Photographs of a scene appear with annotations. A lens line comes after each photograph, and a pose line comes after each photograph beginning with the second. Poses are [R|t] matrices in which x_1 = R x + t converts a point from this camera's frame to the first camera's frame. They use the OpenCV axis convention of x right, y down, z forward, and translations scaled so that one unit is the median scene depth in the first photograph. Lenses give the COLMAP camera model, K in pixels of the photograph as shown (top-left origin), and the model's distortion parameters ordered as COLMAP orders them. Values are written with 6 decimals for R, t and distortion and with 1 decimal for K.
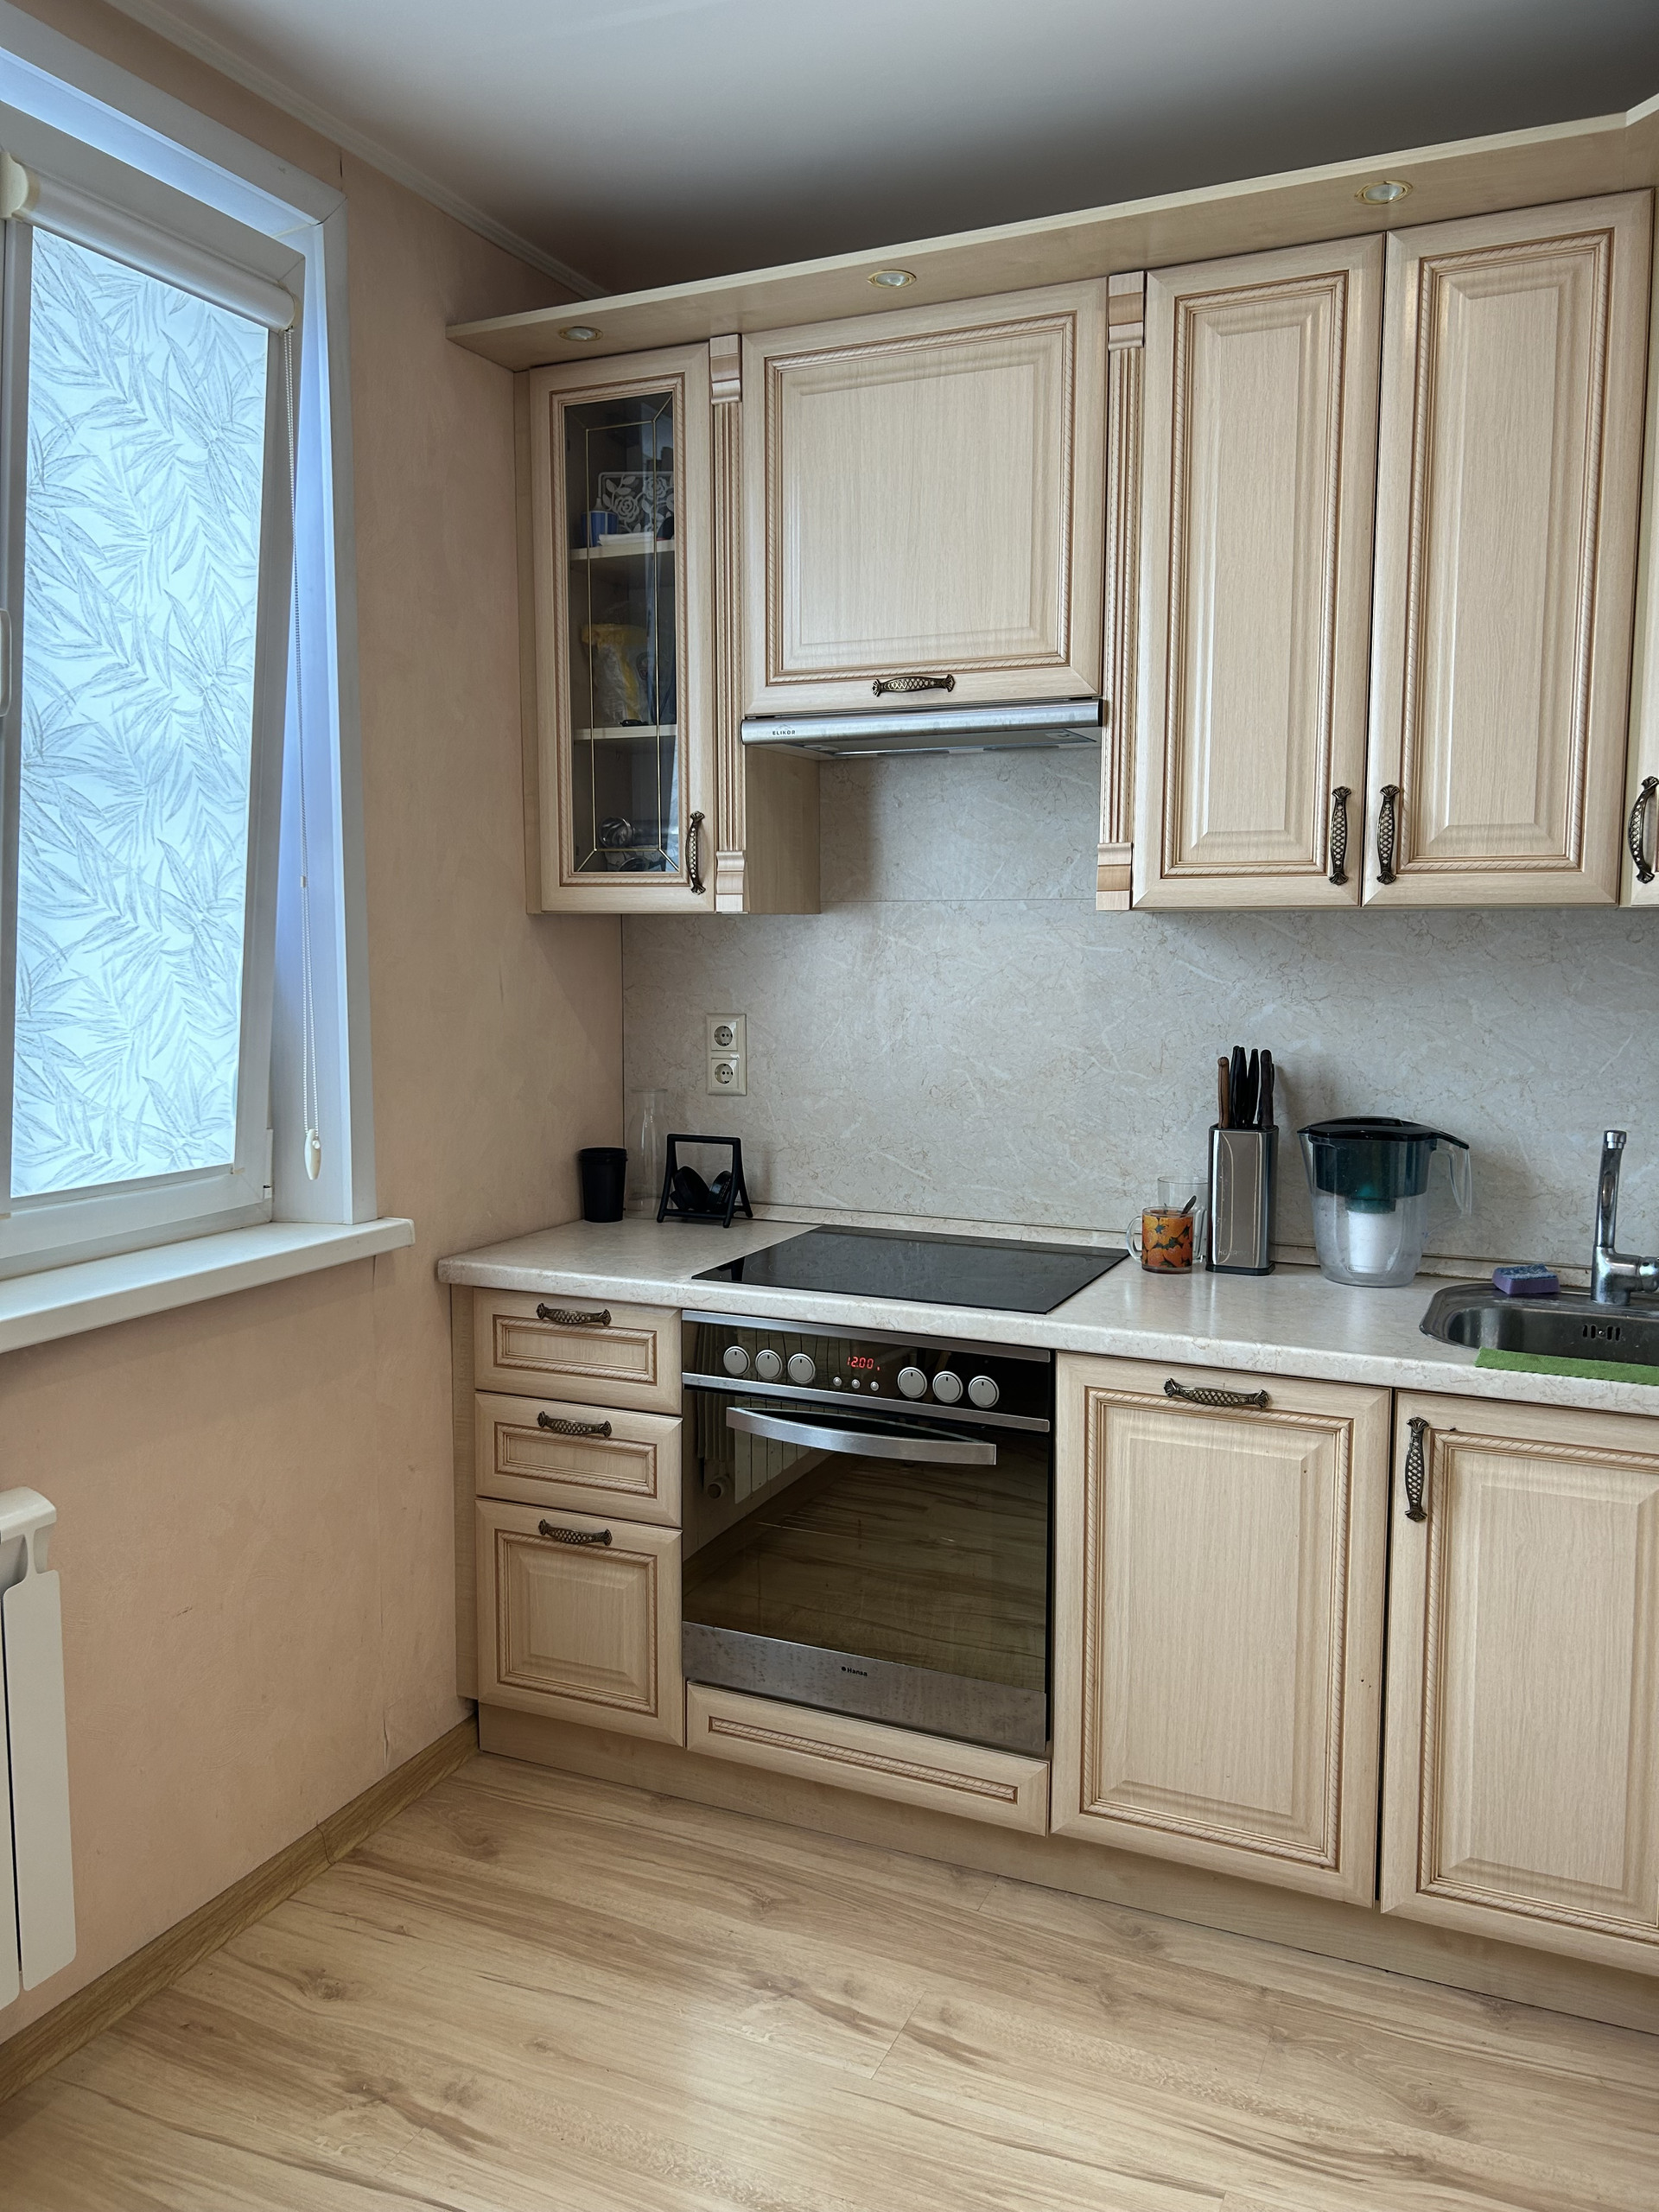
lens RADIAL K [[1690.4, 0, 822.8], [0, 1690.4, 1118.2], [0, 0, 1]] dist [0.061748, -0.068416]
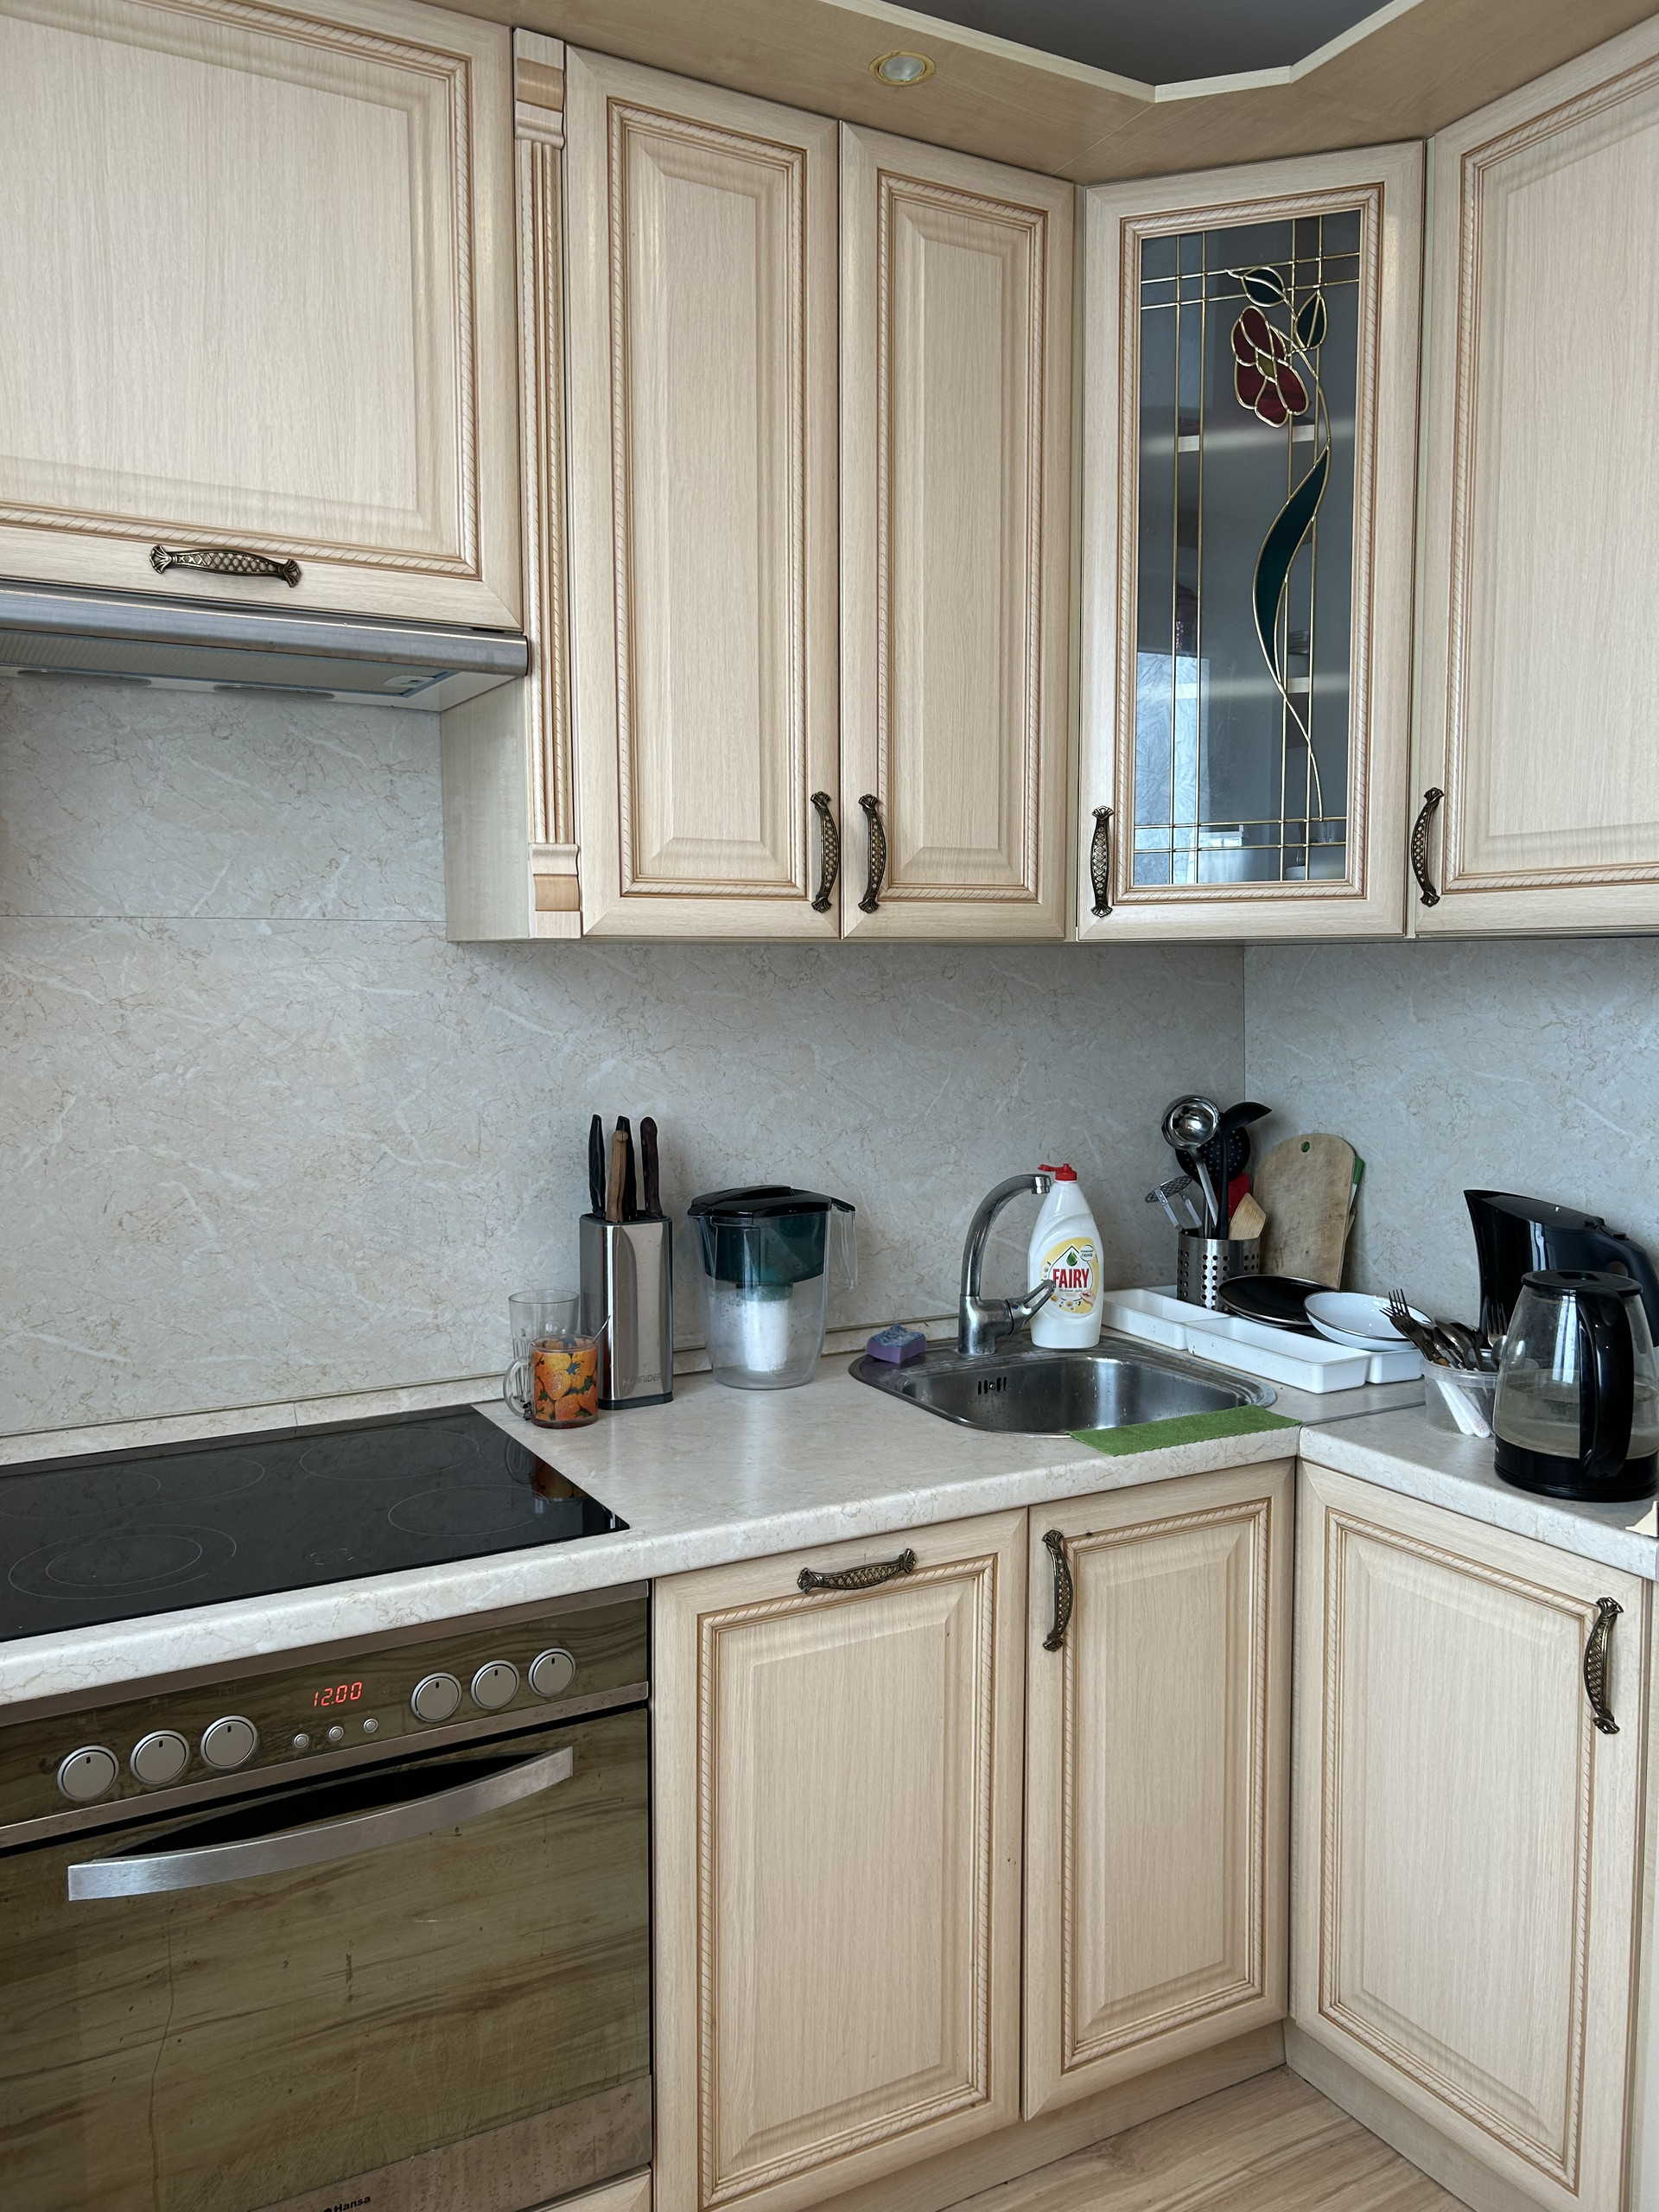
lens RADIAL K [[1690.4, 0, 832.0], [0, 1690.4, 1118.1], [0, 0, 1]] dist [0.061748, -0.068416]
pose [[0.590150, -0.077332, 0.803582, -0.344207], [0.089234, 0.995551, 0.030273, -0.060082], [-0.802347, 0.053842, 0.594424, 0.497969]]
